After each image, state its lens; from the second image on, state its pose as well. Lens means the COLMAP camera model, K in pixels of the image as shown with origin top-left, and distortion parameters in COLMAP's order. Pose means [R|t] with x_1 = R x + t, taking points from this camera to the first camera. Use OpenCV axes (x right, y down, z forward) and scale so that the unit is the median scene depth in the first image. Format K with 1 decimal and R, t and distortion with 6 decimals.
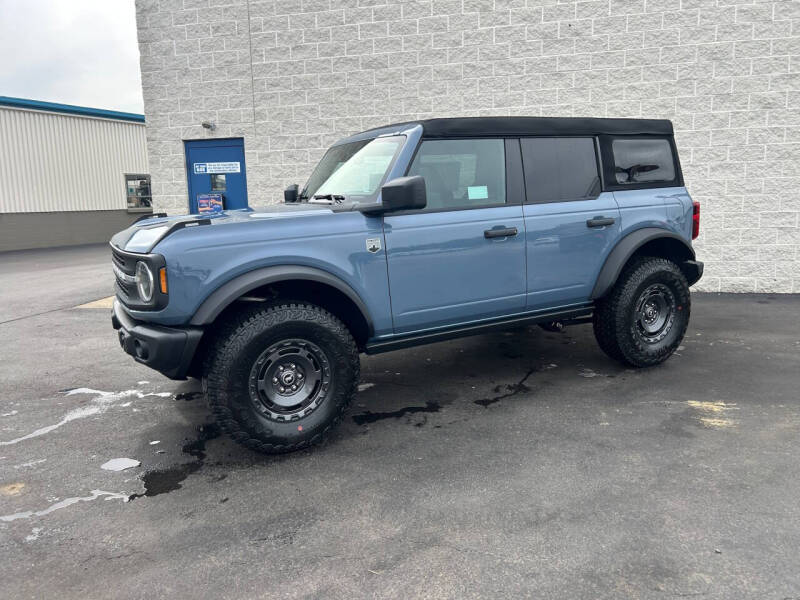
lens RADIAL K [[601.6, 0, 396.7], [0, 601.6, 293.5], [0, 0, 1]] dist [0.051531, -0.057250]
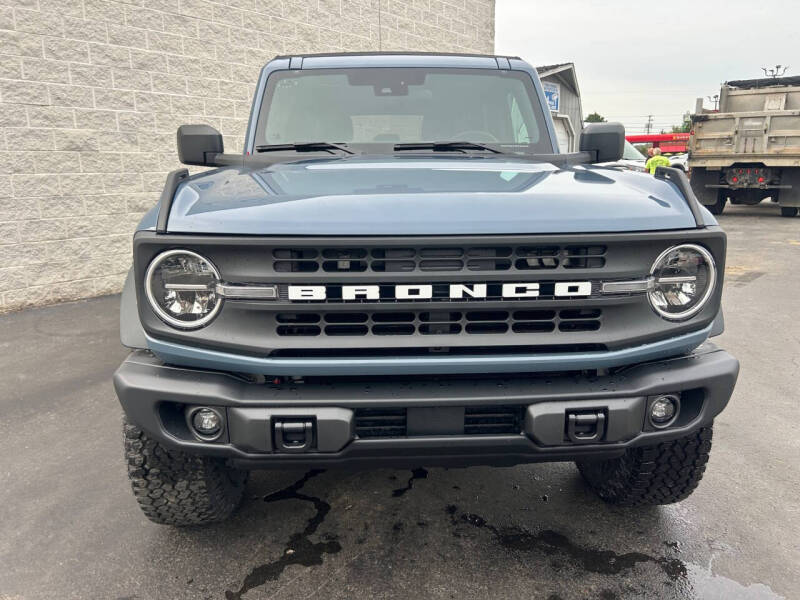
lens RADIAL K [[601.6, 0, 396.7], [0, 601.6, 293.5], [0, 0, 1]] dist [0.051531, -0.057250]
pose [[0.434174, -0.165762, 0.885447, -0.703288], [0.147090, 0.982778, 0.111858, -0.074952], [-0.888739, 0.081675, 0.451079, 0.695199]]
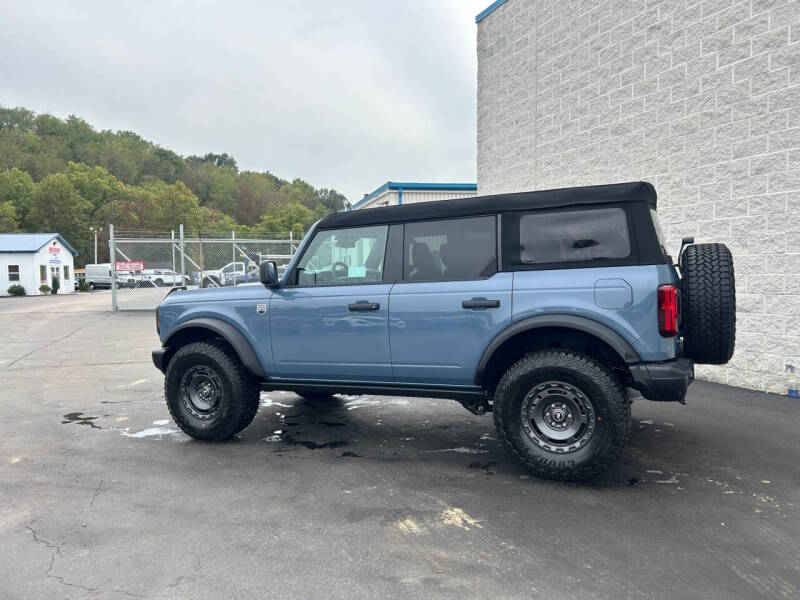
lens RADIAL K [[604.7, 0, 398.9], [0, 604.7, 302.8], [0, 0, 1]] dist [0.045973, -0.048488]
pose [[0.600793, 0.056408, -0.797412, 1.001777], [-0.121923, 0.992303, -0.021666, -0.082398], [0.790052, 0.110240, 0.603046, 0.322837]]
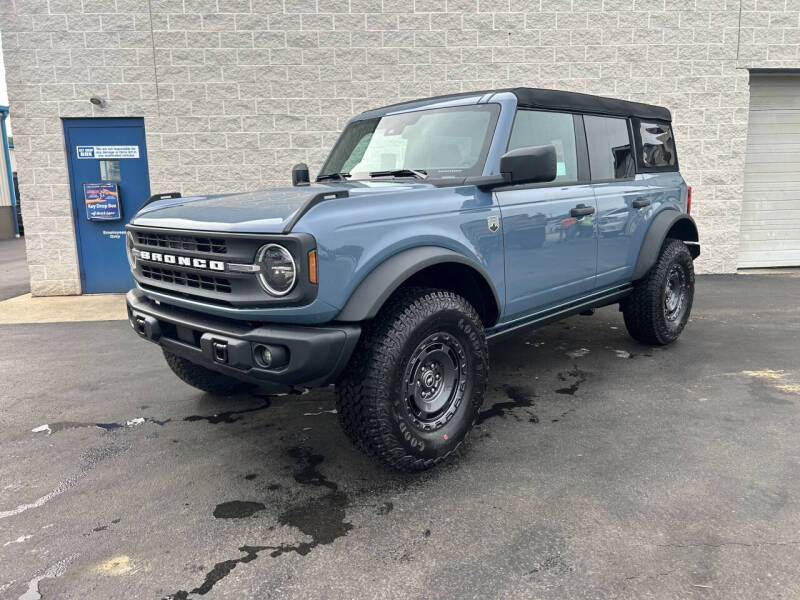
lens RADIAL K [[603.5, 0, 396.8], [0, 603.5, 296.6], [0, 0, 1]] dist [0.047320, -0.051629]
pose [[0.955214, -0.046004, 0.292317, -0.349413], [0.045945, 0.998919, 0.007071, 0.011621], [-0.292326, 0.006676, 0.956295, 0.150462]]
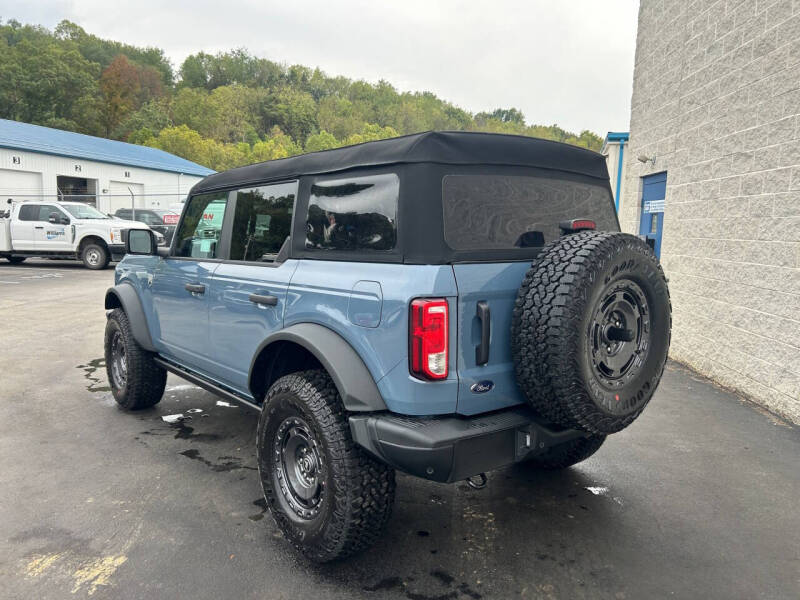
lens RADIAL K [[605.6, 0, 396.3], [0, 605.6, 298.6], [0, 0, 1]] dist [0.057121, -0.068016]
pose [[0.178946, 0.144716, -0.973158, 1.056919], [-0.180524, 0.977160, 0.112116, -0.225283], [0.967155, 0.155615, 0.200983, 0.994885]]
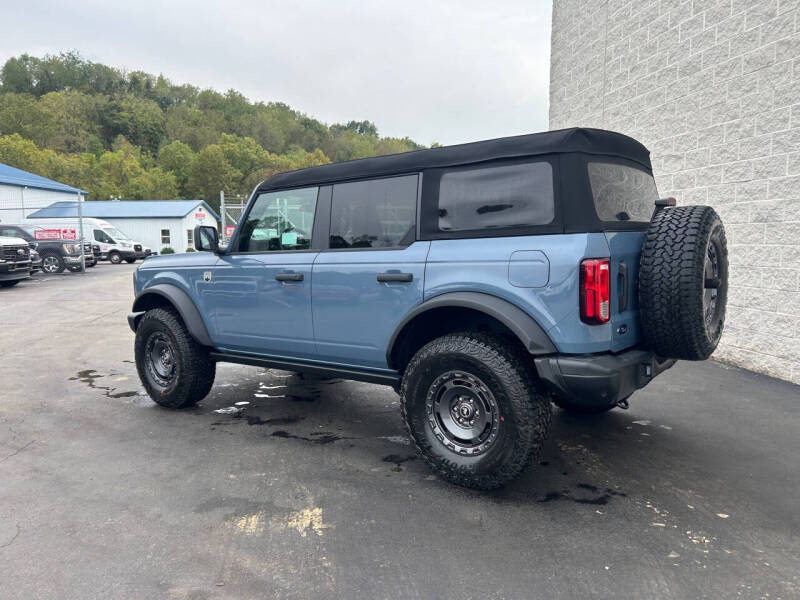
lens RADIAL K [[605.1, 0, 396.2], [0, 605.1, 303.3], [0, 0, 1]] dist [0.055799, -0.059830]
pose [[0.400423, 0.118171, -0.908679, 1.077107], [-0.143526, 0.987498, 0.065175, -0.135161], [0.905020, 0.104321, 0.412378, 0.657799]]
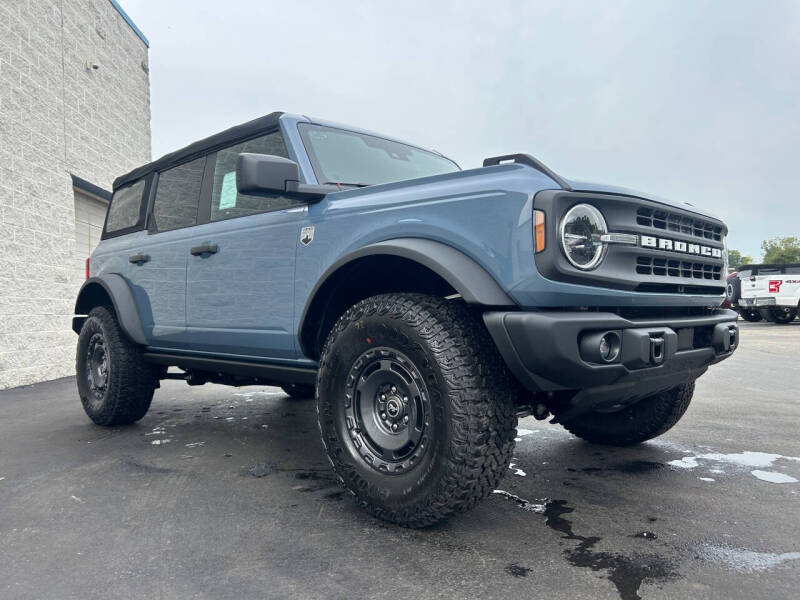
lens RADIAL K [[601.0, 0, 384.8], [0, 601.0, 304.4], [0, 0, 1]] dist [0.054213, -0.057965]
pose [[-0.262739, 0.046862, 0.963728, -0.825880], [0.187930, 0.982176, 0.003476, -0.036091], [-0.946388, 0.182027, -0.266863, 1.236585]]
